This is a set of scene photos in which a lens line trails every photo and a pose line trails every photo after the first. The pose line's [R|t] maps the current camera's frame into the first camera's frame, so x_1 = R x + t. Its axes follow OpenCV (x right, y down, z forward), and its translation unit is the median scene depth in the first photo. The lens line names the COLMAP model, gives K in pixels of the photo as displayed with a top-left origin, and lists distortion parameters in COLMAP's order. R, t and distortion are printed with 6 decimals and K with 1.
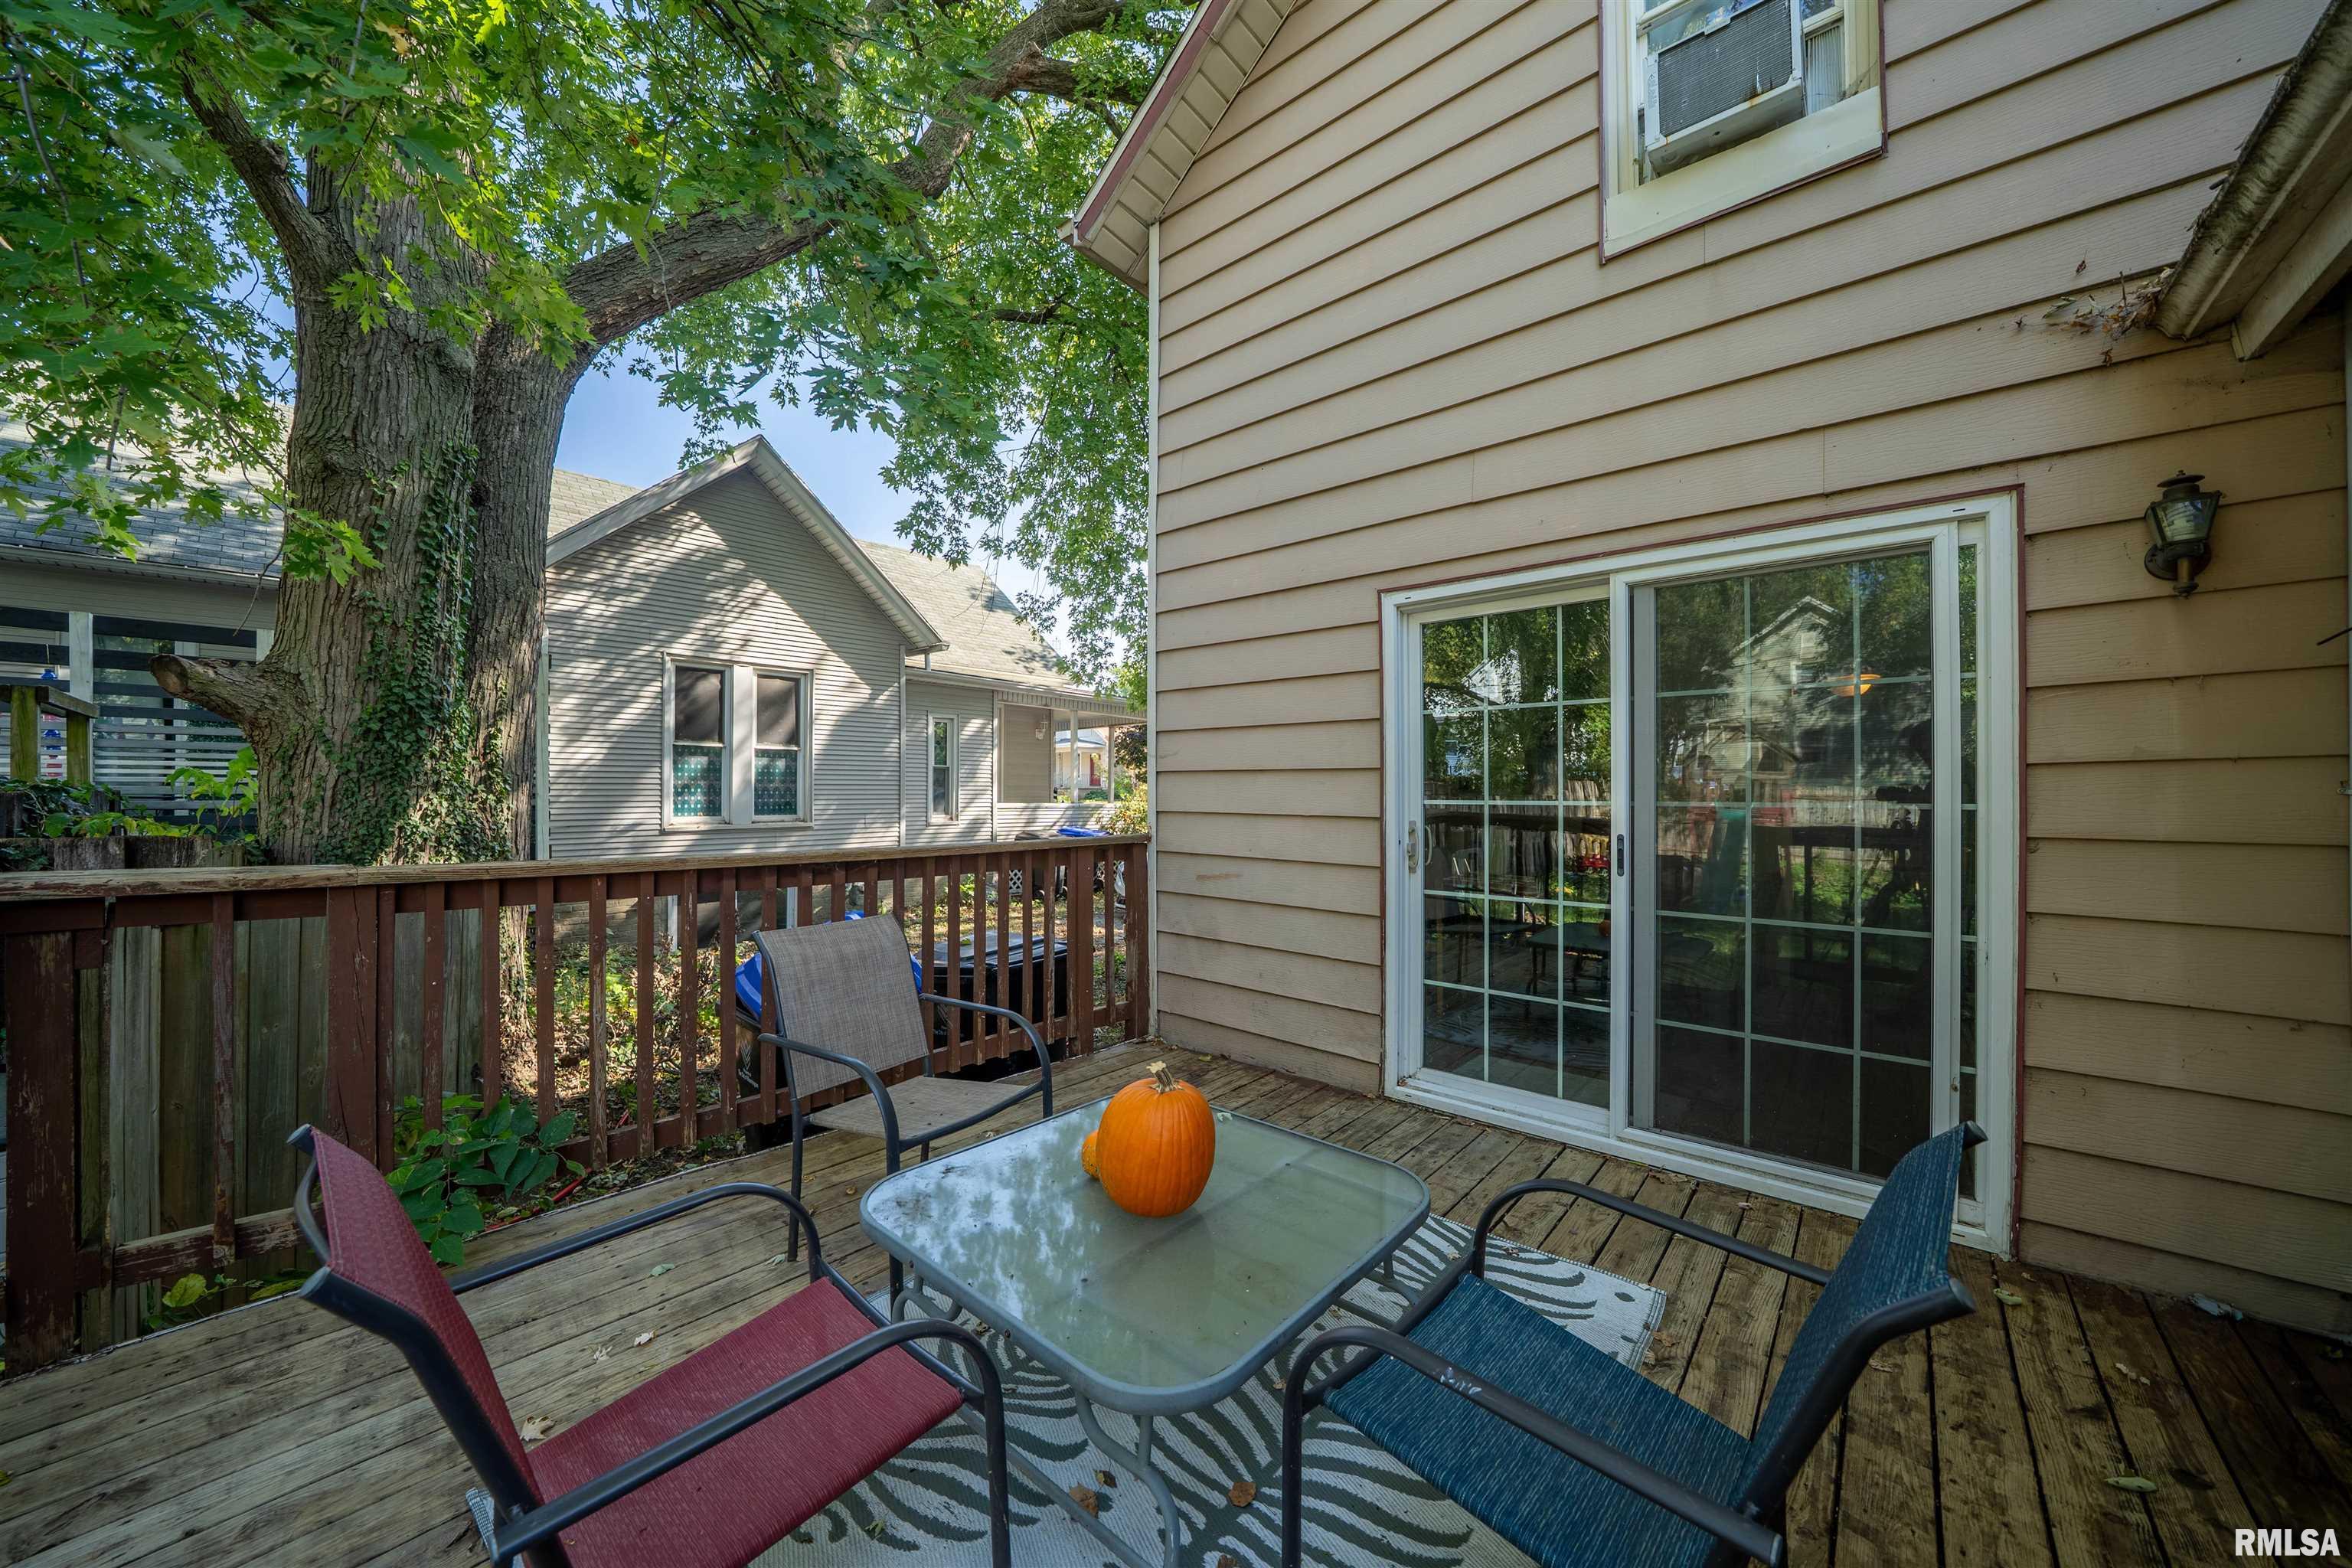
lens RADIAL K [[834.3, 0, 1166.3], [0, 834.3, 788.6], [0, 0, 1]] dist [0.000016, -0.000065]
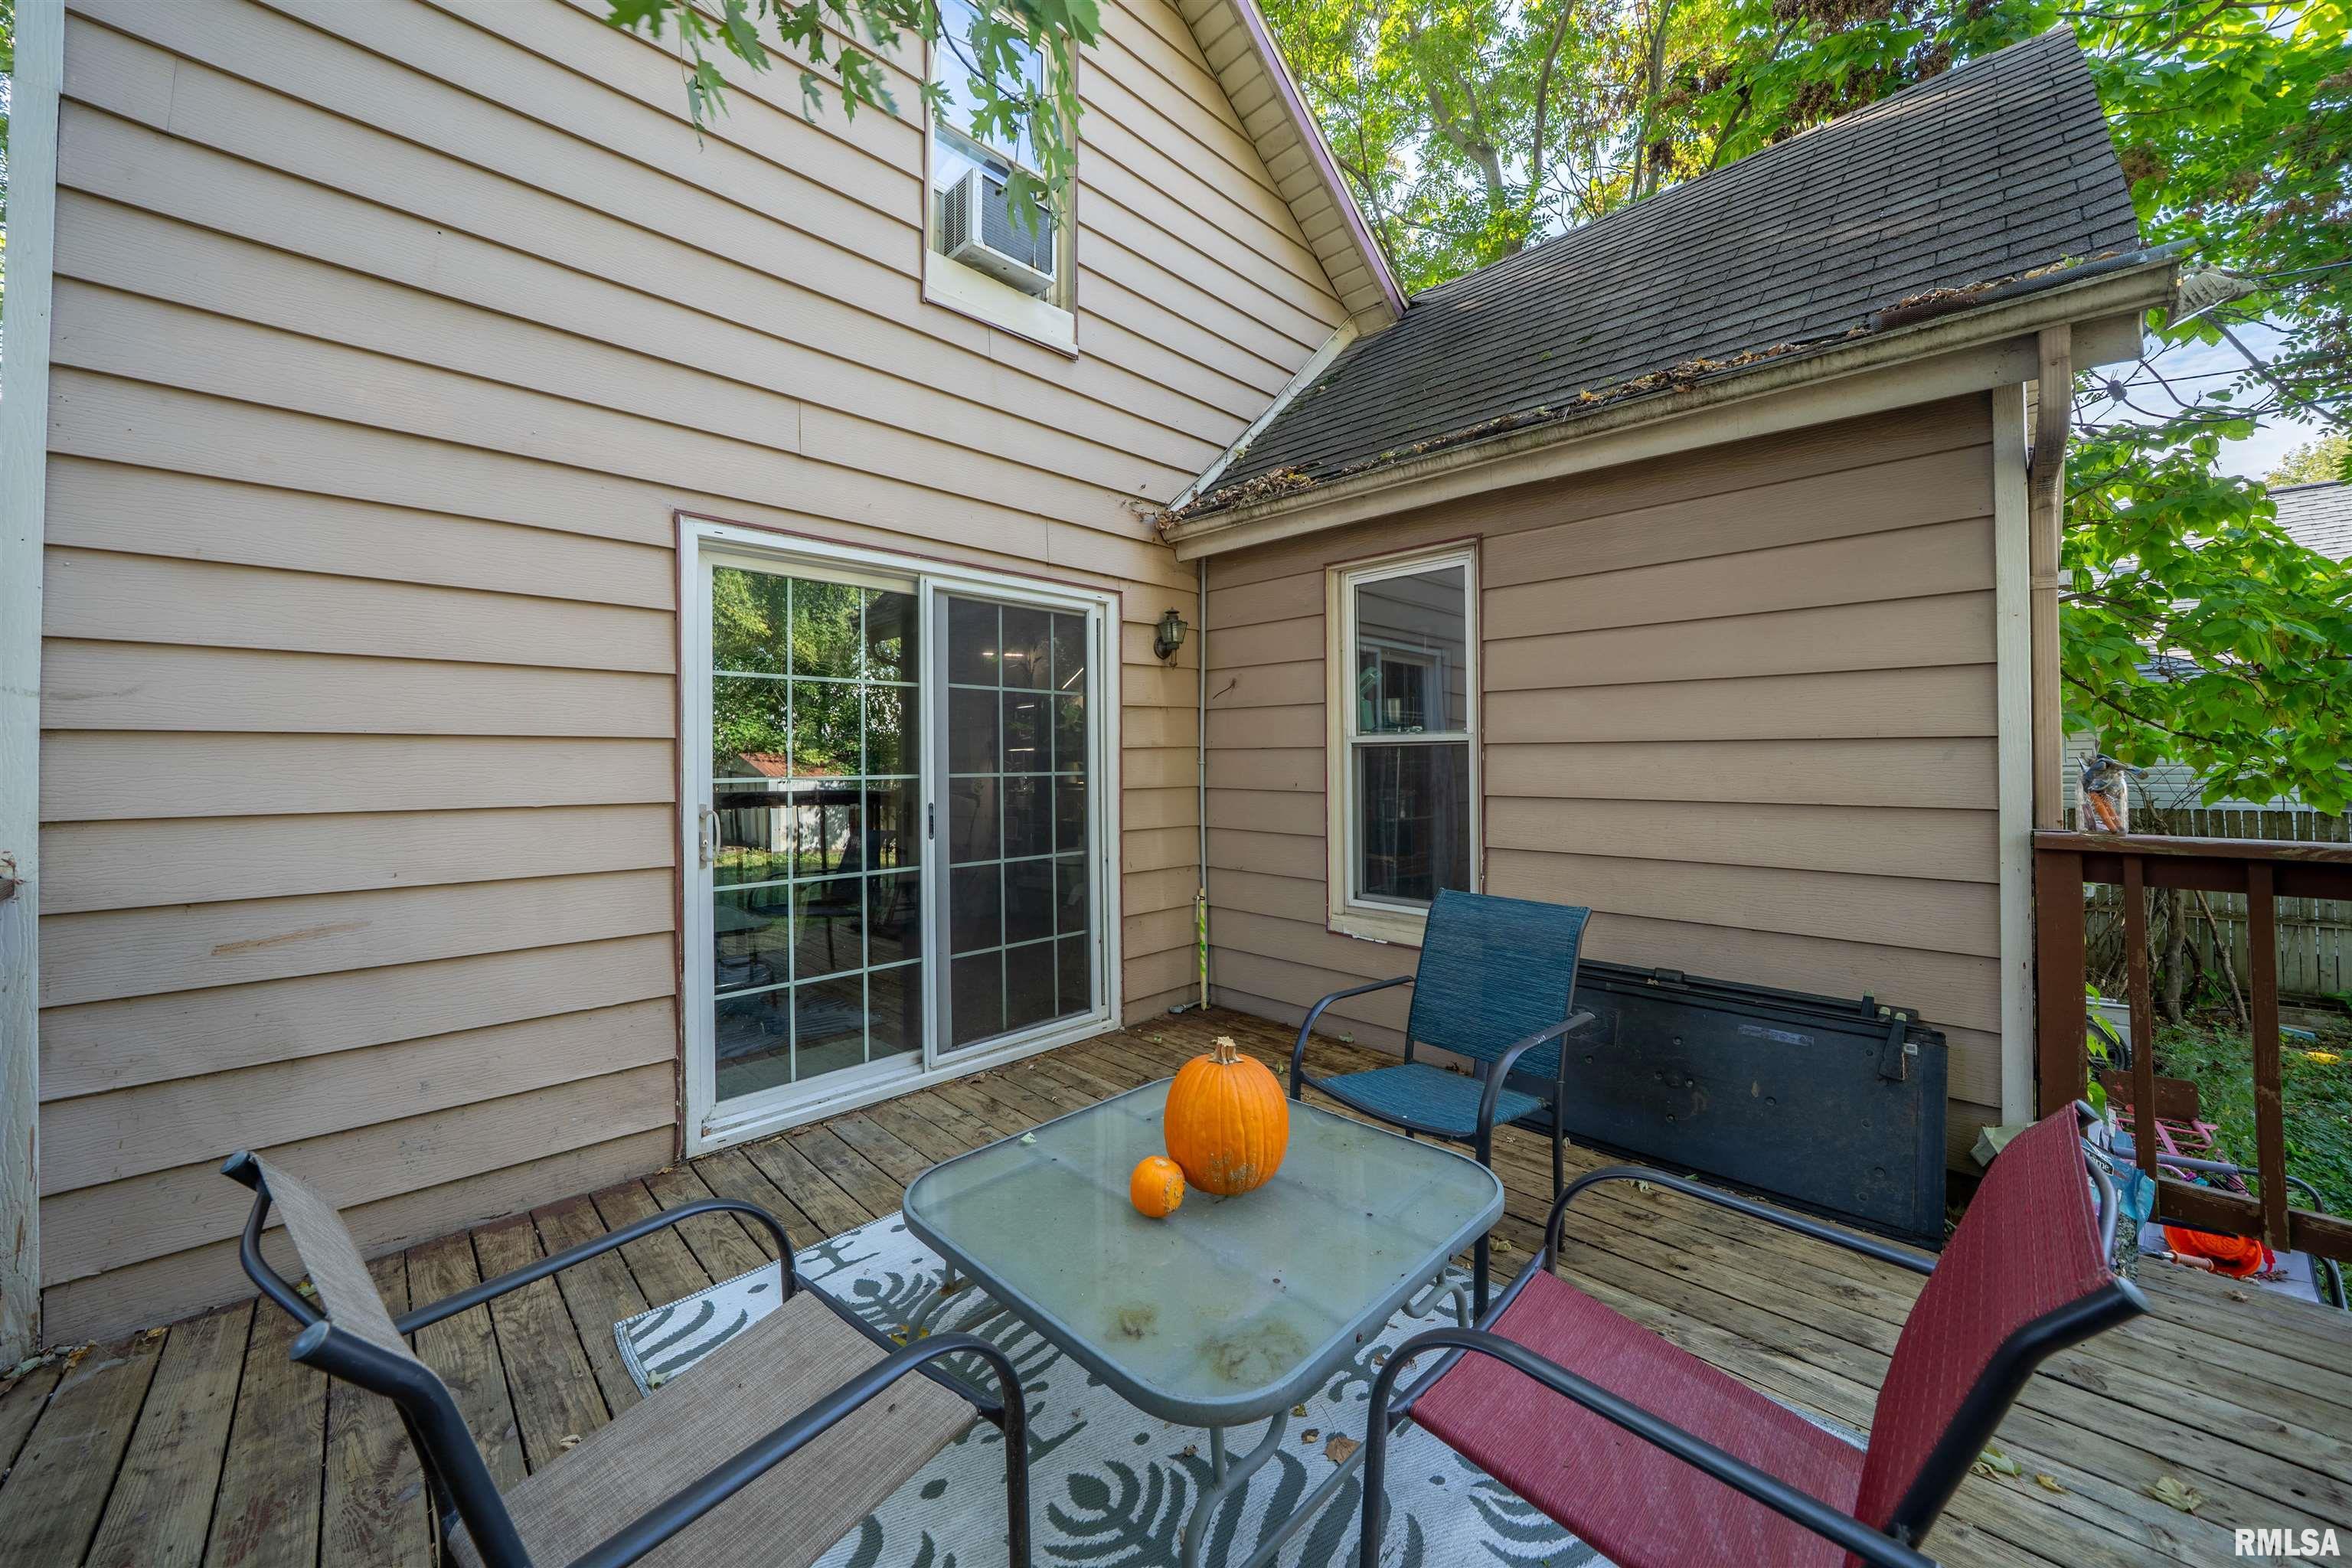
lens RADIAL K [[850.3, 0, 1173.2], [0, 850.3, 765.5], [0, 0, 1]] dist [-0.012448, 0.000073]
pose [[0.067977, -0.001068, 0.997686, -0.530093], [0.011454, 0.999934, 0.000290, 0.005118], [-0.997621, 0.011408, 0.067984, 0.519855]]
